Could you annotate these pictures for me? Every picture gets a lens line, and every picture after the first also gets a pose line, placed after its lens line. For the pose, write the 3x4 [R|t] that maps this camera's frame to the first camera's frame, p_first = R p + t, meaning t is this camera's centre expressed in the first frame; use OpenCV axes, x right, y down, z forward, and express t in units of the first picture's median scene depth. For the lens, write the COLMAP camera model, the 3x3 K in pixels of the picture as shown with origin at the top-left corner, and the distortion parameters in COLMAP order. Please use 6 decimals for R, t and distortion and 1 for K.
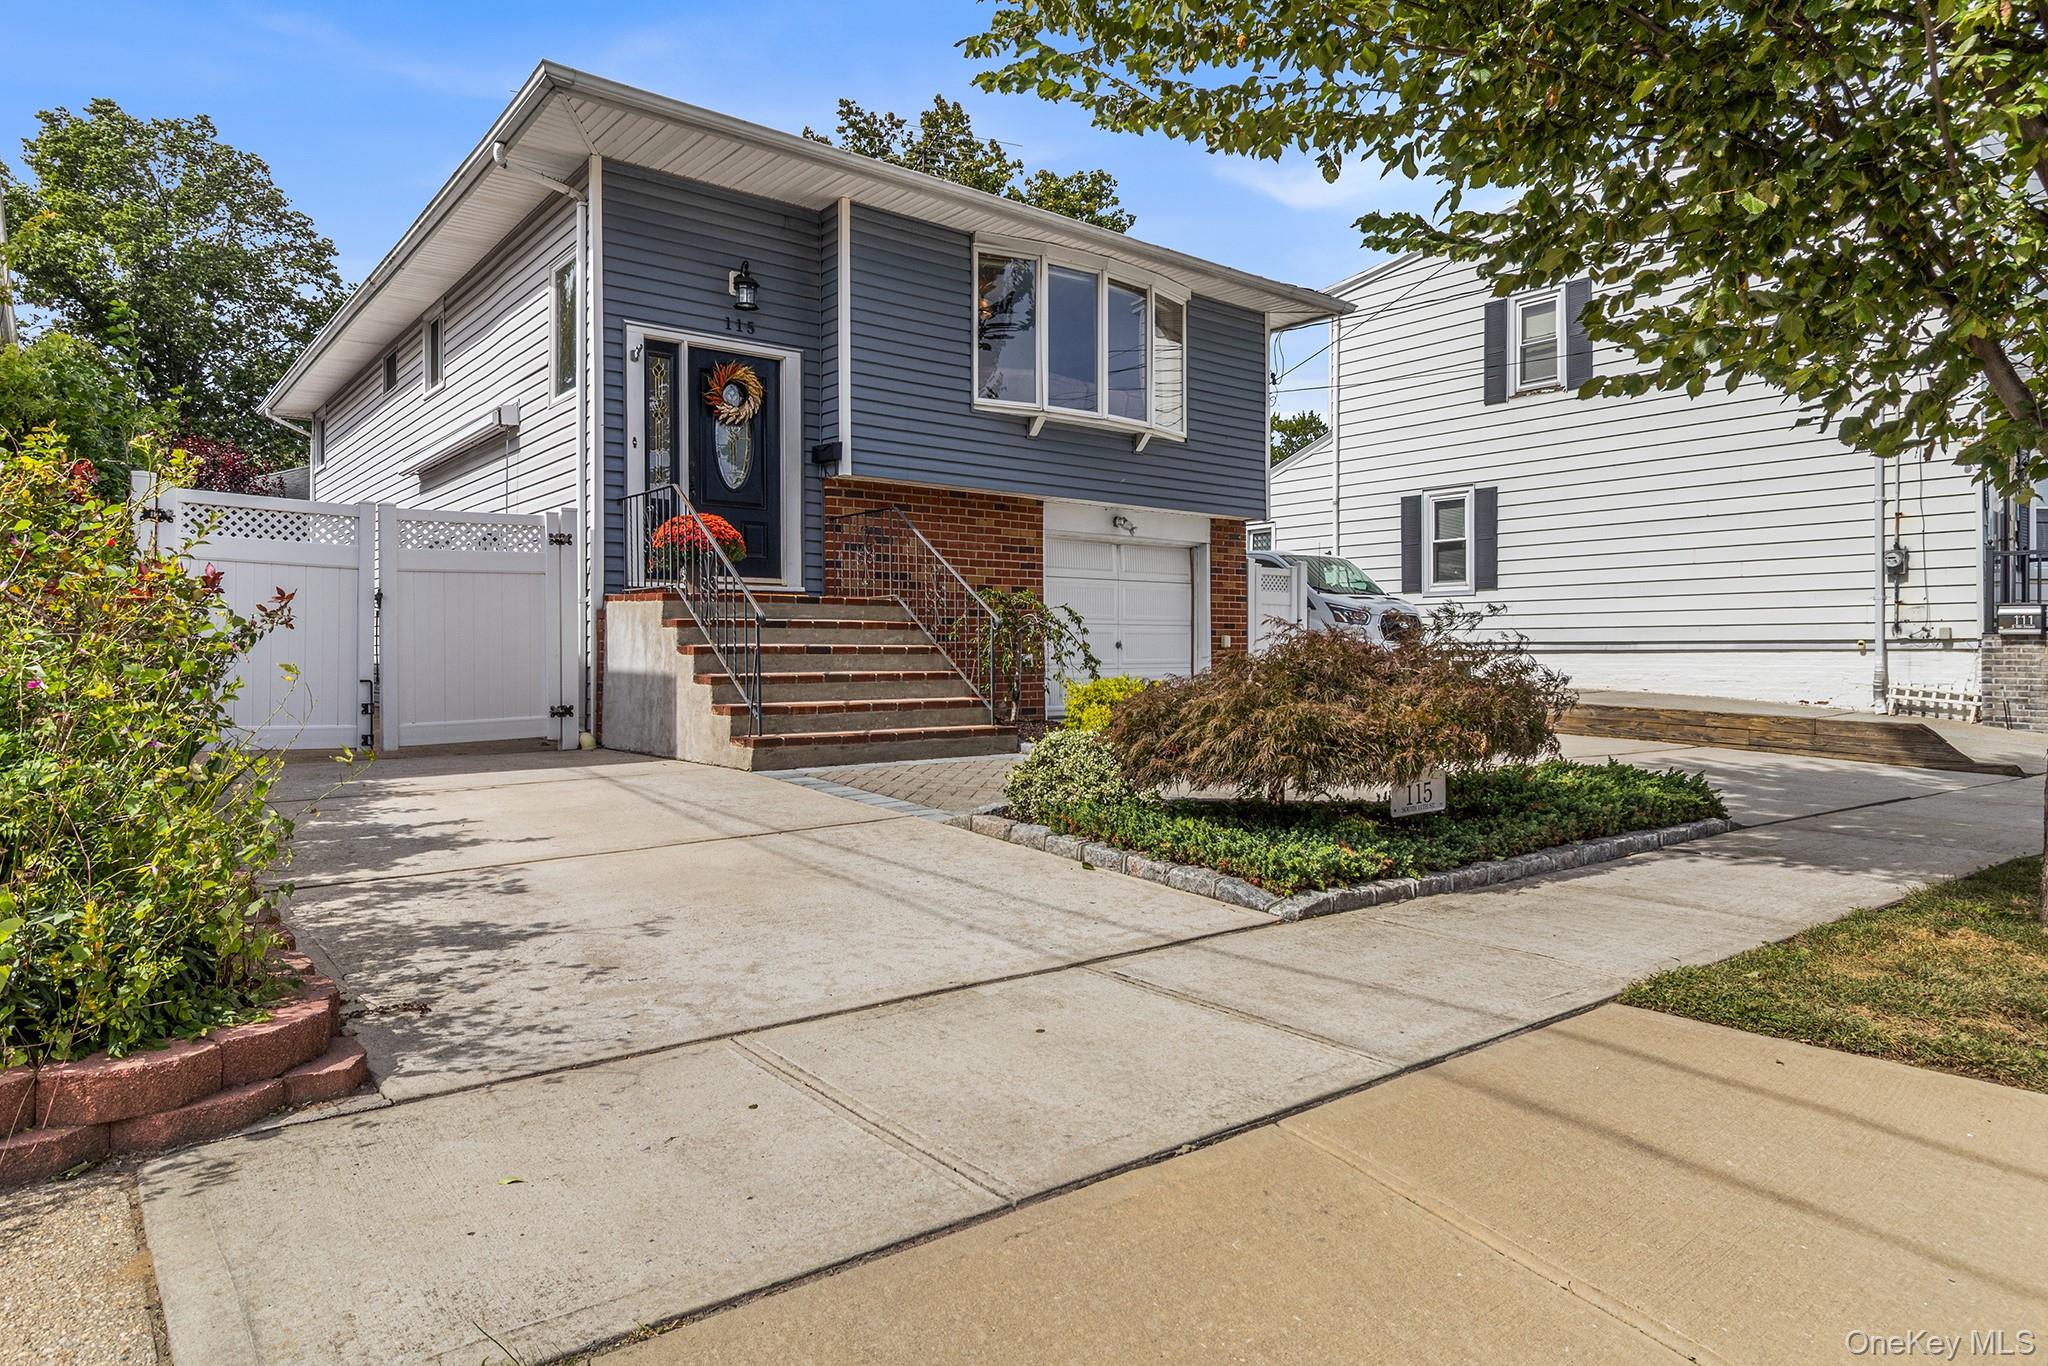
lens RADIAL K [[1214.7, 0, 1033.5], [0, 1214.7, 672.5], [0, 0, 1]] dist [0.006748, 0.000579]
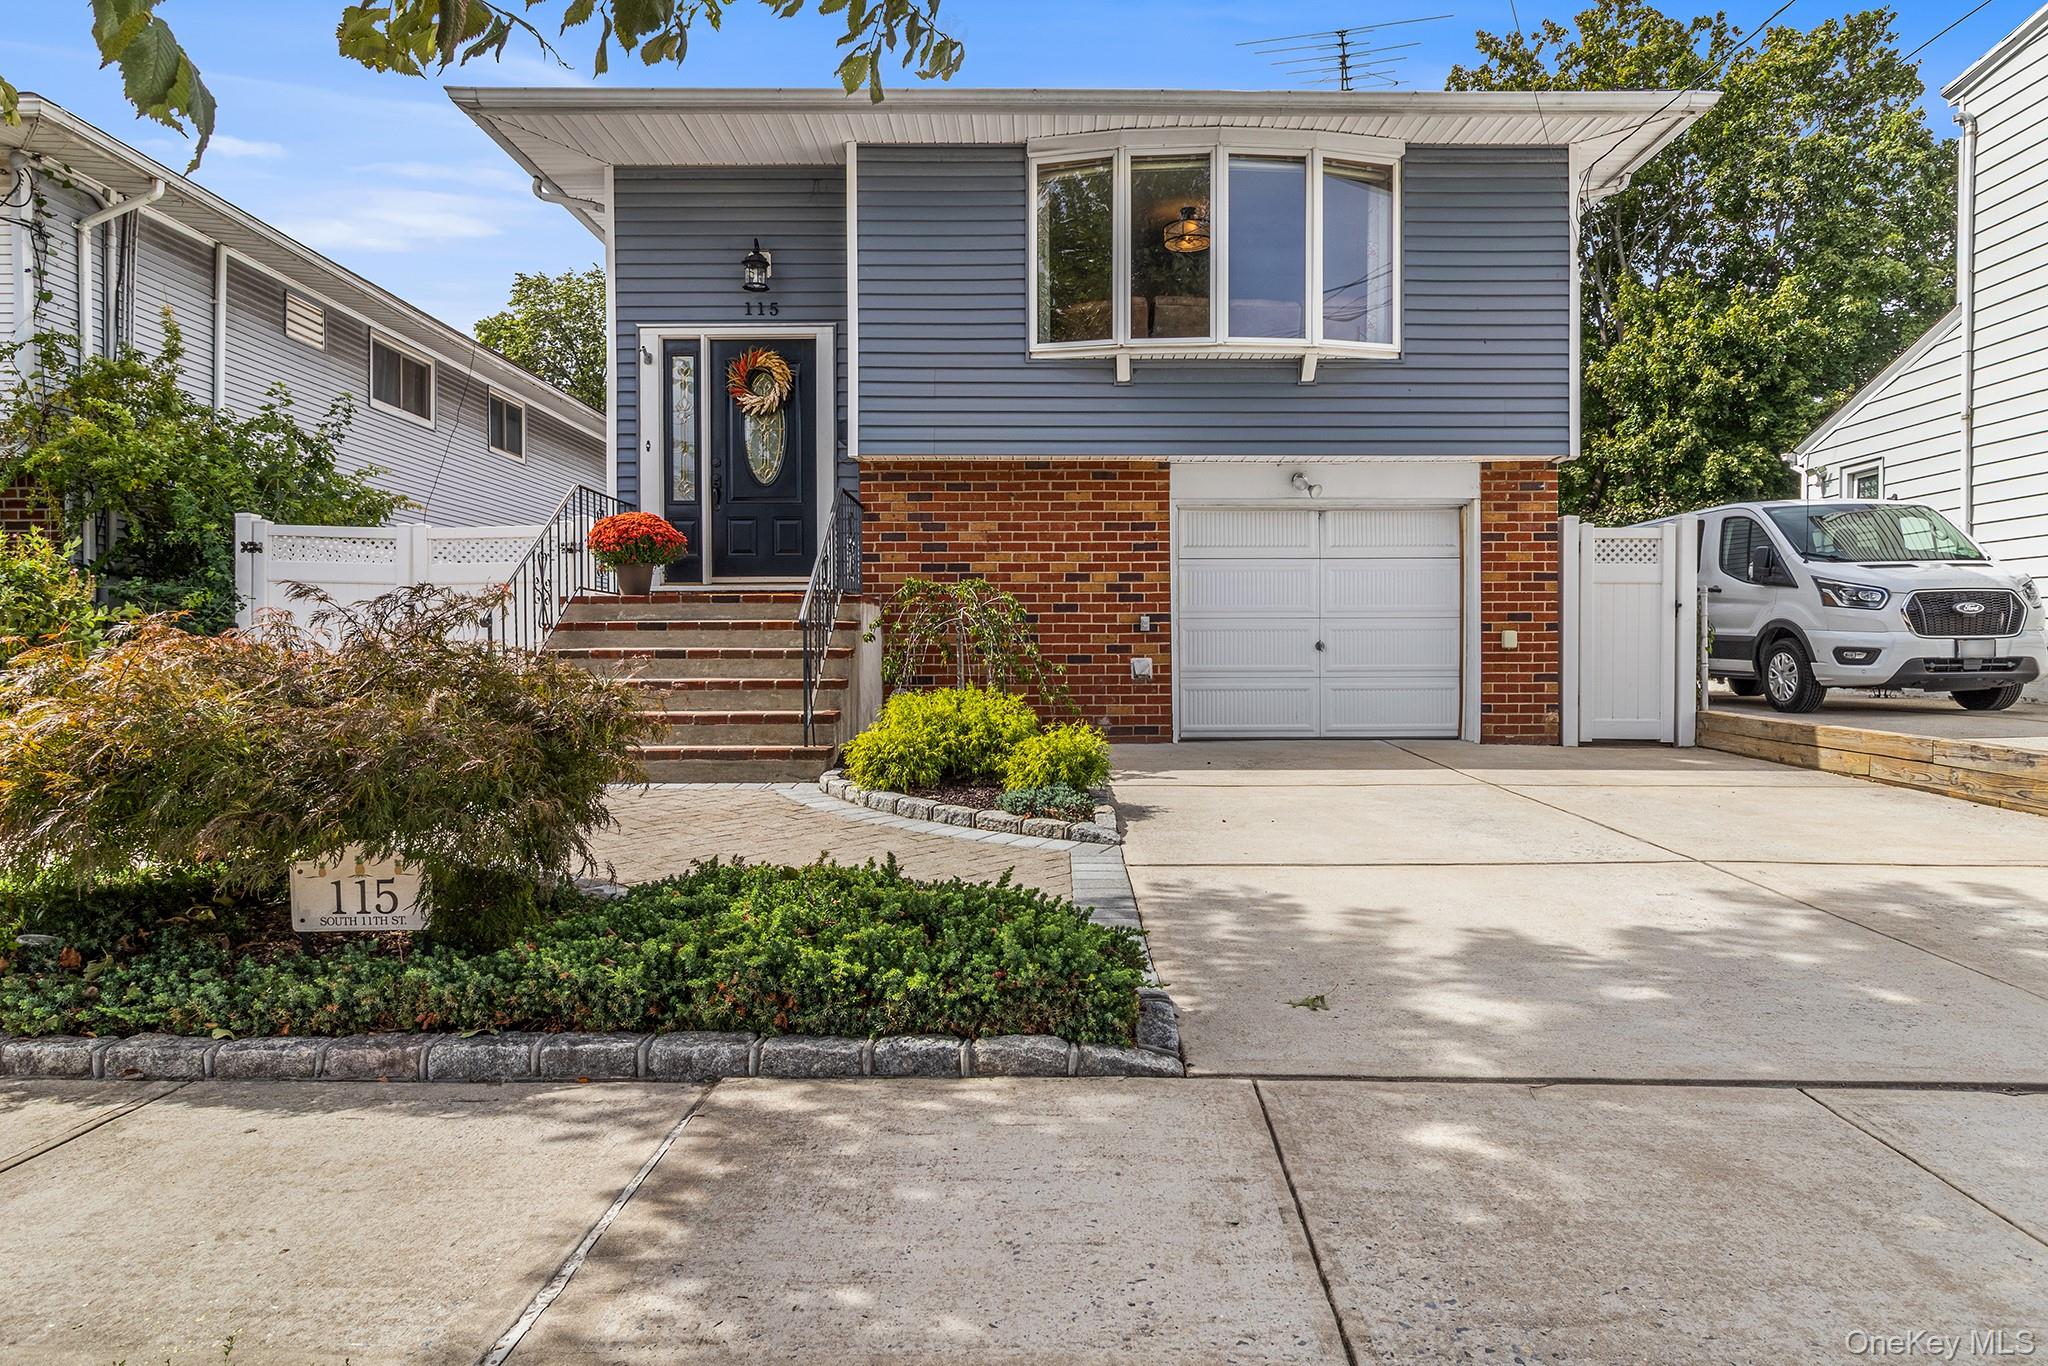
lens RADIAL K [[1214.7, 0, 1027.7], [0, 1214.7, 678.4], [0, 0, 1]] dist [0.006748, 0.000579]
pose [[0.782267, 0.007826, -0.622894, 0.459750], [-0.008047, 0.999965, 0.002457, -0.003781], [0.622891, 0.003090, 0.782302, 0.359766]]
